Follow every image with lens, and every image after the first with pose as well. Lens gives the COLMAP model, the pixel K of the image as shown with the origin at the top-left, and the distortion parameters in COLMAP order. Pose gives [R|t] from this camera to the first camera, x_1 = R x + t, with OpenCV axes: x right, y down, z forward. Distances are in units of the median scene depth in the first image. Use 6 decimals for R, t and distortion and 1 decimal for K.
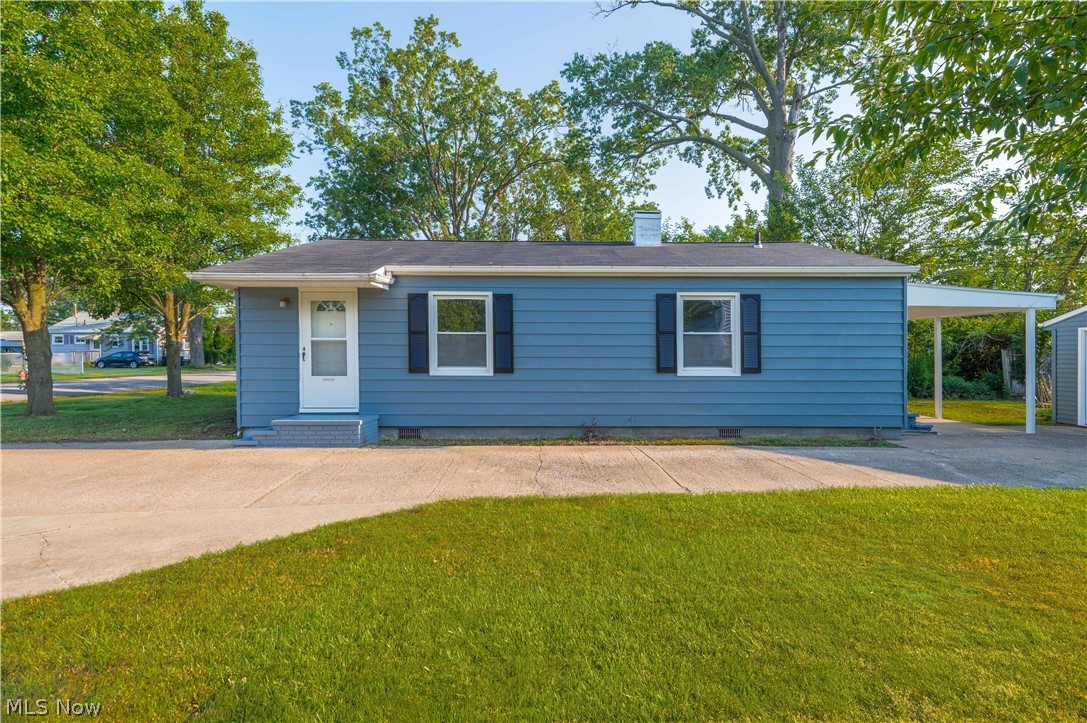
lens RADIAL K [[484.0, 0, 545.2], [0, 484.0, 354.5], [0, 0, 1]] dist [0.009103, 0.000094]
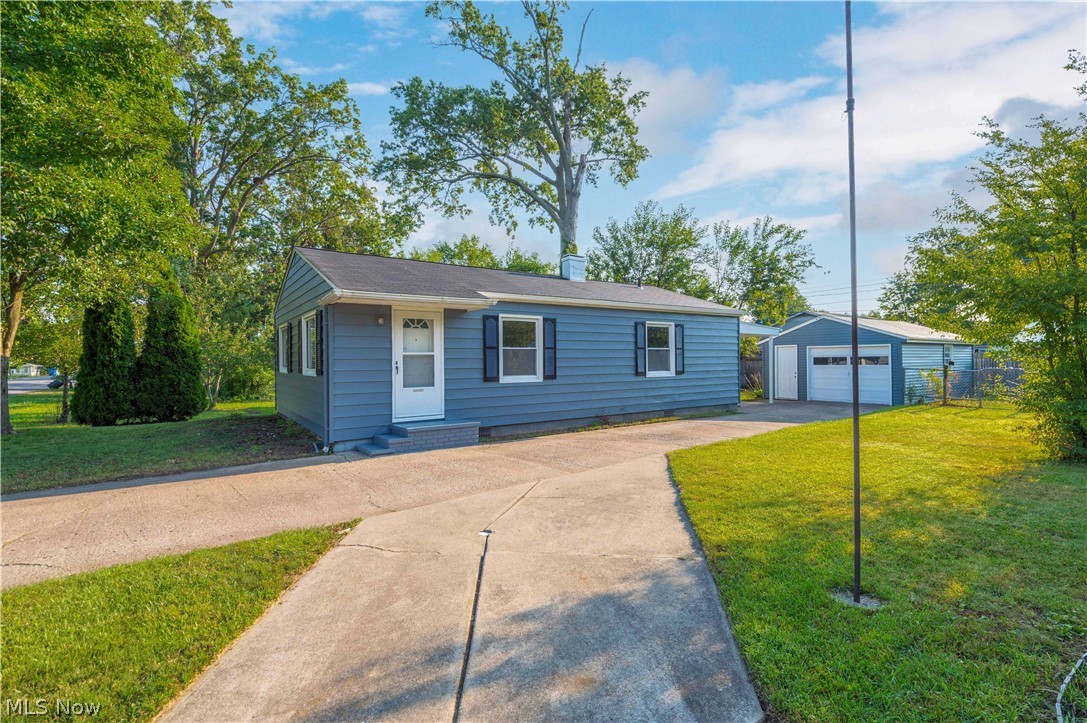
lens RADIAL K [[509.2, 0, 543.9], [0, 509.2, 362.6], [0, 0, 1]] dist [-0.012076, 0.000020]
pose [[0.824699, -0.013932, 0.565400, -0.862426], [0.018892, 0.999817, -0.002918, -0.002584], [-0.565256, 0.013088, 0.824812, -0.111618]]
